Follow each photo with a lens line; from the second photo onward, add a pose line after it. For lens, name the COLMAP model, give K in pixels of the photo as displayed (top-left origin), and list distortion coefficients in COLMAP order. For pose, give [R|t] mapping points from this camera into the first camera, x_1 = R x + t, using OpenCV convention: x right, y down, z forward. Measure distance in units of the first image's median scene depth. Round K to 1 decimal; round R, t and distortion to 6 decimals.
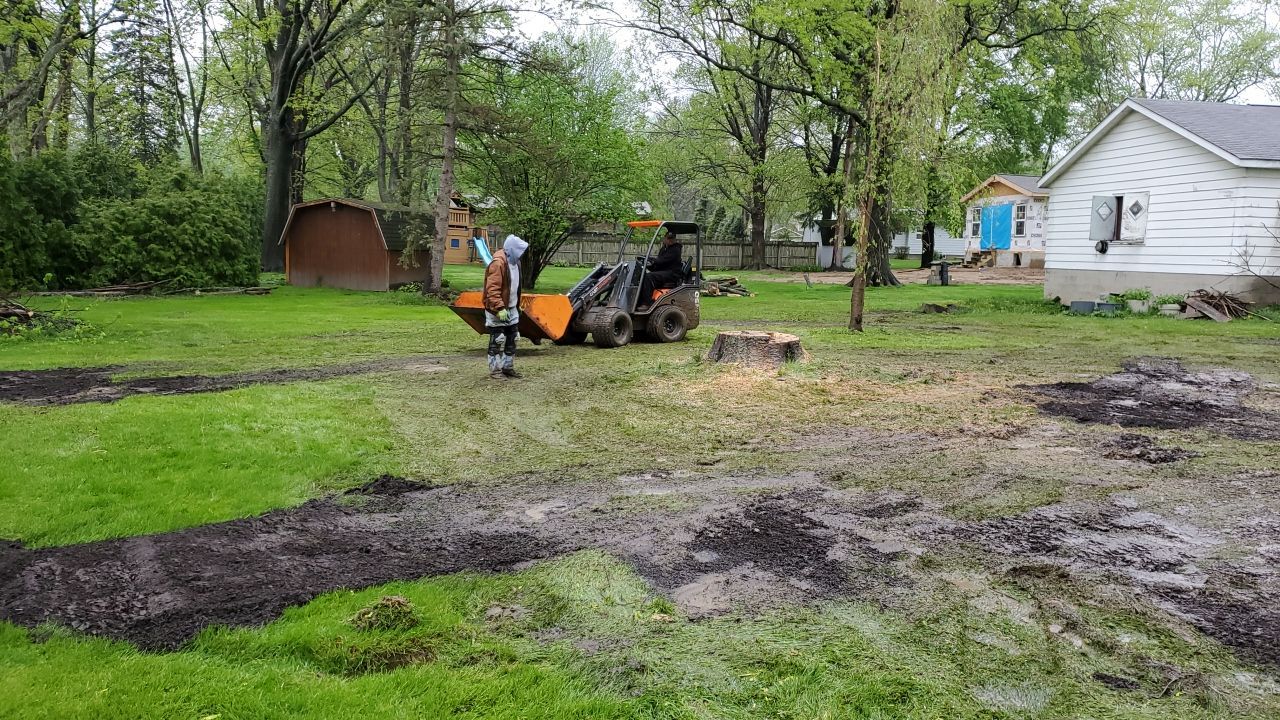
lens RADIAL K [[986.5, 0, 629.5], [0, 986.5, 385.9], [0, 0, 1]] dist [0.042852, -0.074579]
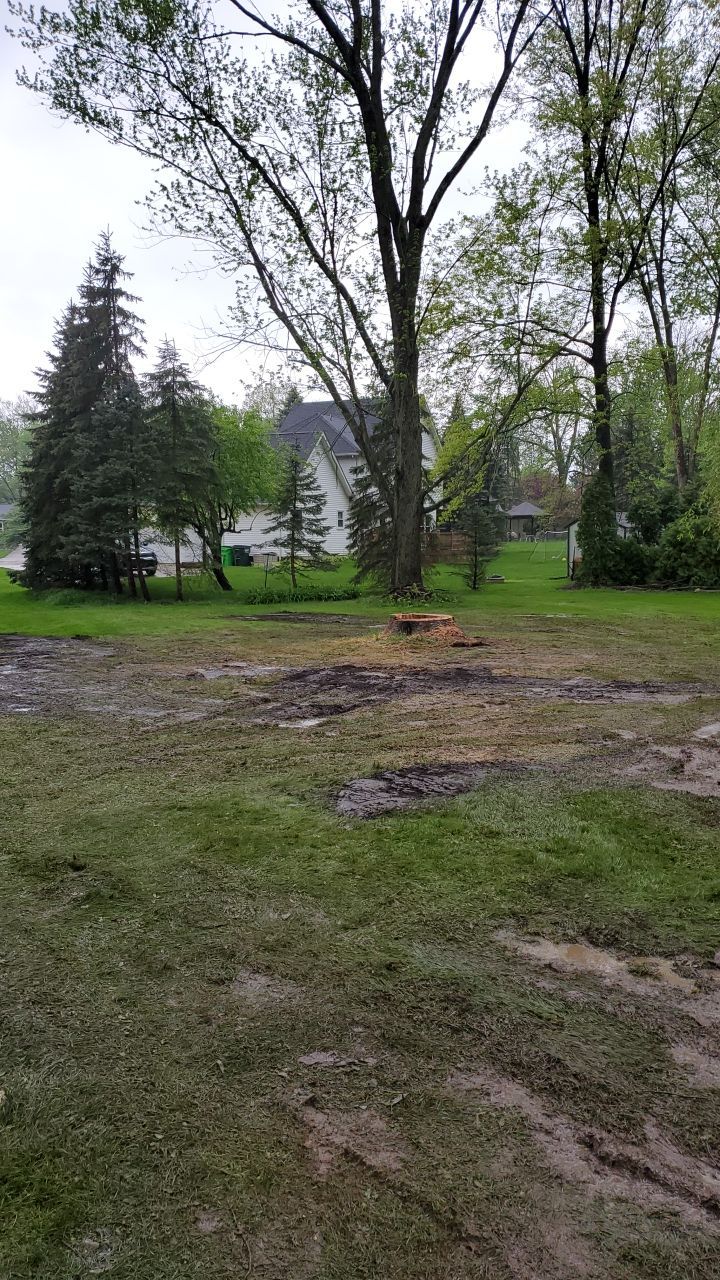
lens RADIAL K [[977.8, 0, 371.7], [0, 977.8, 638.7], [0, 0, 1]] dist [0.199455, -0.576590]
pose [[0.218118, 0.073251, -0.973169, 0.736827], [-0.126237, 0.990919, 0.046293, -0.036901], [0.967724, 0.112752, 0.225384, 0.300289]]
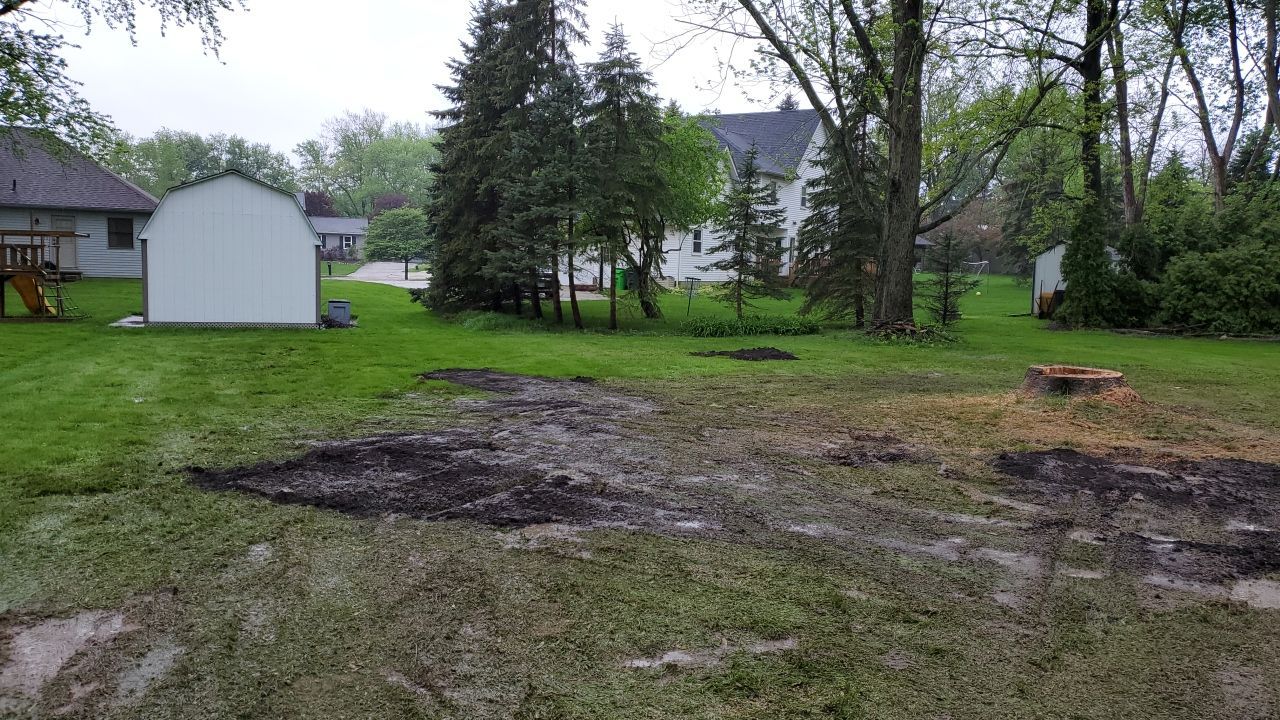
lens RADIAL K [[989.5, 0, 642.6], [0, 989.5, 369.8], [0, 0, 1]] dist [0.031947, -0.036375]
pose [[0.167828, 0.085122, -0.982134, 0.532487], [-0.159601, 0.985468, 0.058138, -0.020310], [0.972811, 0.146993, 0.178975, 0.187920]]
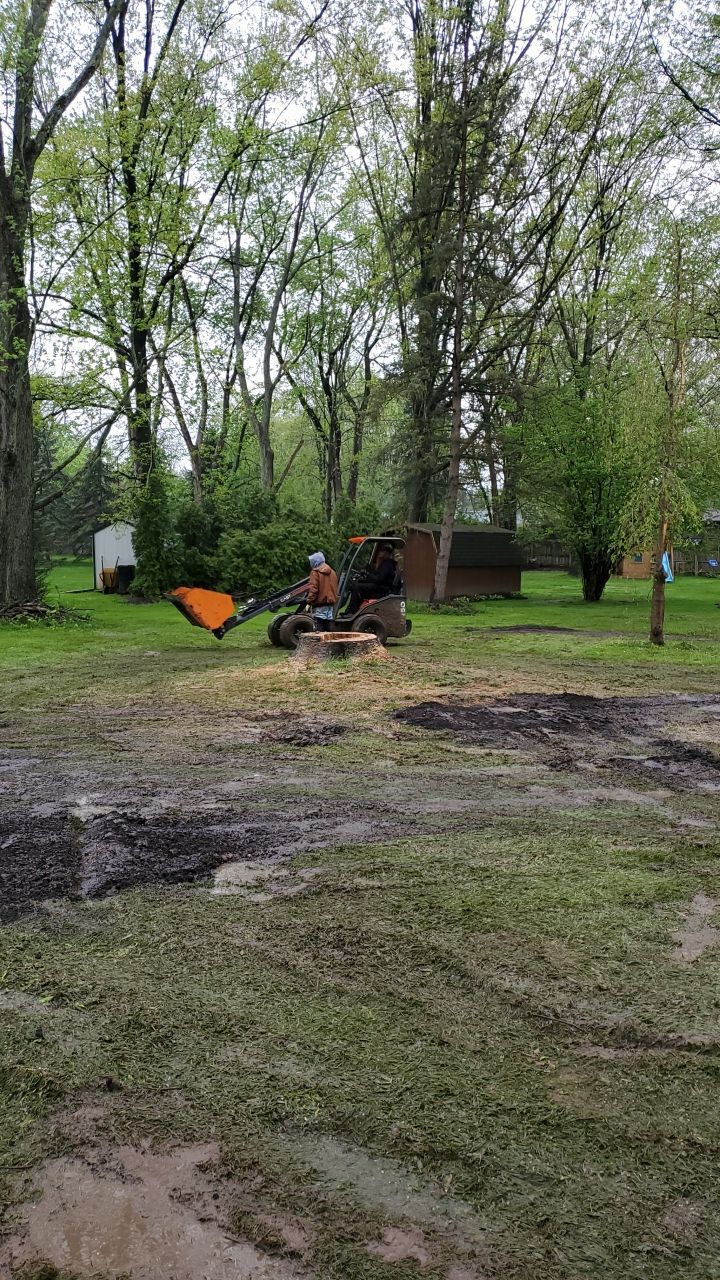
lens RADIAL K [[992.5, 0, 388.1], [0, 992.5, 640.2], [0, 0, 1]] dist [0.014761, 0.006550]
pose [[0.802946, 0.032848, -0.595146, 0.439378], [-0.069006, 0.996889, -0.038078, -0.005320], [0.592044, 0.071643, 0.802715, 0.061651]]
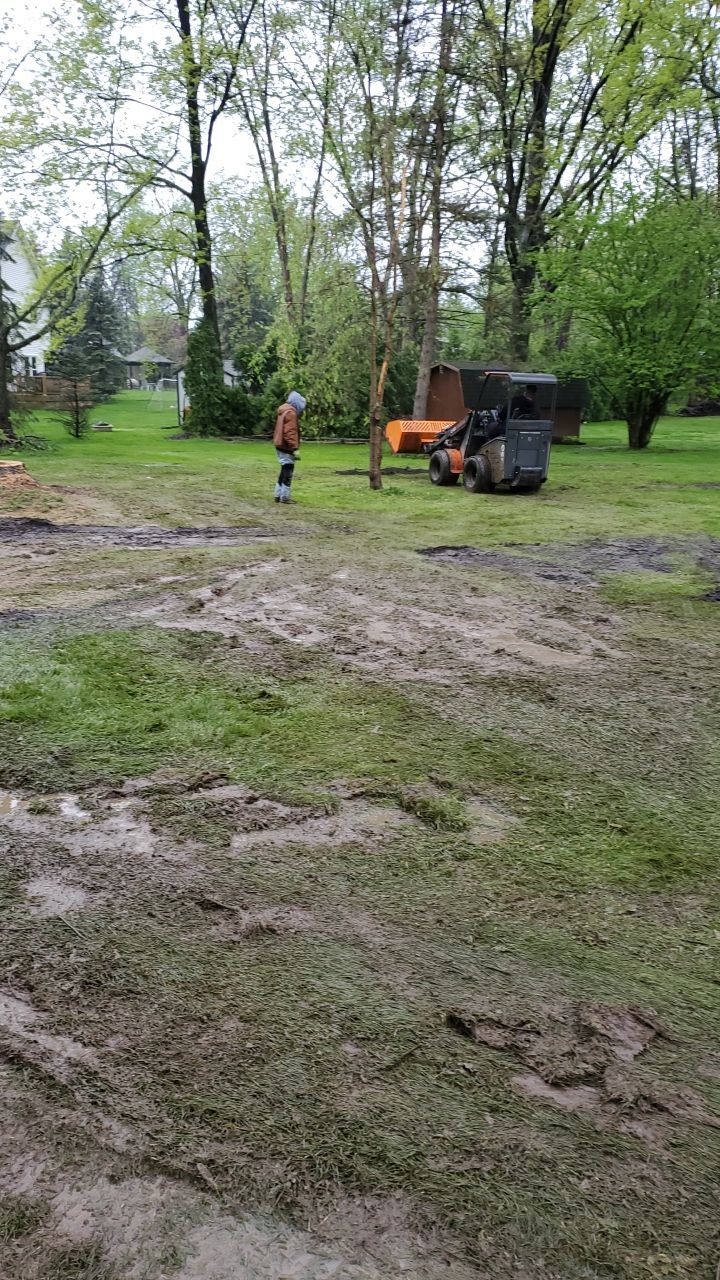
lens RADIAL K [[983.4, 0, 345.1], [0, 983.4, 633.9], [0, 0, 1]] dist [0.111814, -0.251320]
pose [[0.527558, 0.185307, -0.829062, 0.742118], [-0.119465, 0.982404, 0.143562, -0.036434], [0.841077, 0.023306, 0.540413, 0.338558]]
